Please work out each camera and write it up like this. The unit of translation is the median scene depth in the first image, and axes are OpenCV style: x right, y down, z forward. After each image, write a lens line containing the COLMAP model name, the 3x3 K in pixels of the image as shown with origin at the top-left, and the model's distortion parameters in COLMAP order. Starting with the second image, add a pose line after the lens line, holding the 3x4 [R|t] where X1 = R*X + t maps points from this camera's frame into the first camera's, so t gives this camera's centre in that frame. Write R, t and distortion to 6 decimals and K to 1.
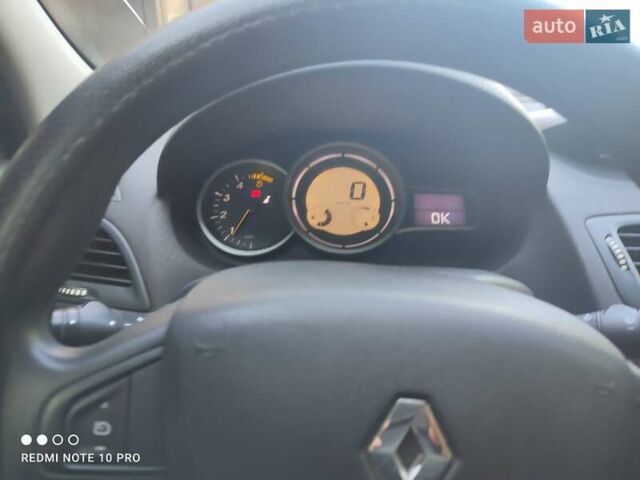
lens RADIAL K [[457.2, 0, 320.5], [0, 457.2, 237.5], [0, 0, 1]] dist [0.009518, -0.019092]
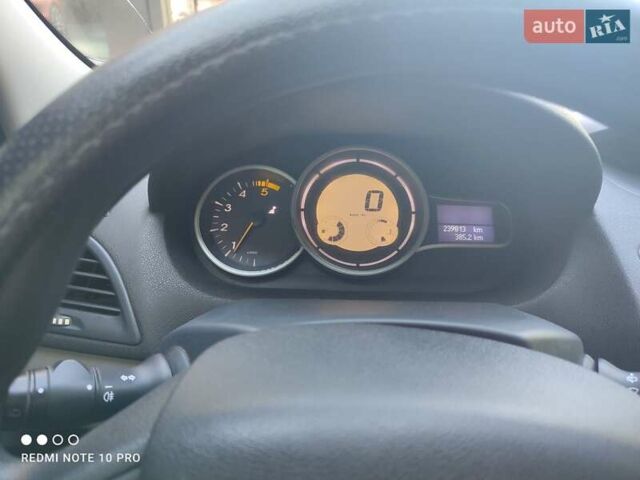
lens RADIAL K [[457.2, 0, 317.8], [0, 457.2, 235.1], [0, 0, 1]] dist [0.009518, -0.019092]
pose [[0.999850, 0.012444, -0.012020, -0.018036], [-0.011903, 0.998958, 0.044049, -0.078578], [0.012555, -0.043899, 0.998957, 0.106447]]
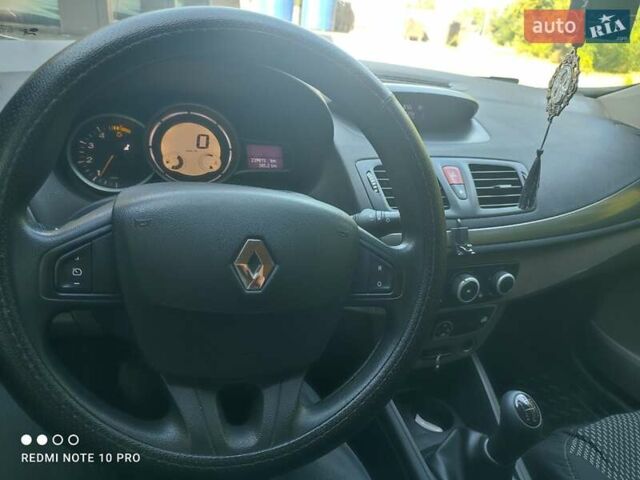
lens RADIAL K [[457.2, 0, 321.8], [0, 457.2, 235.5], [0, 0, 1]] dist [0.009518, -0.019092]
pose [[0.930529, -0.056033, 0.361907, -0.093919], [0.025958, 0.995832, 0.087438, 0.061595], [-0.365298, -0.071969, 0.928104, -0.364535]]
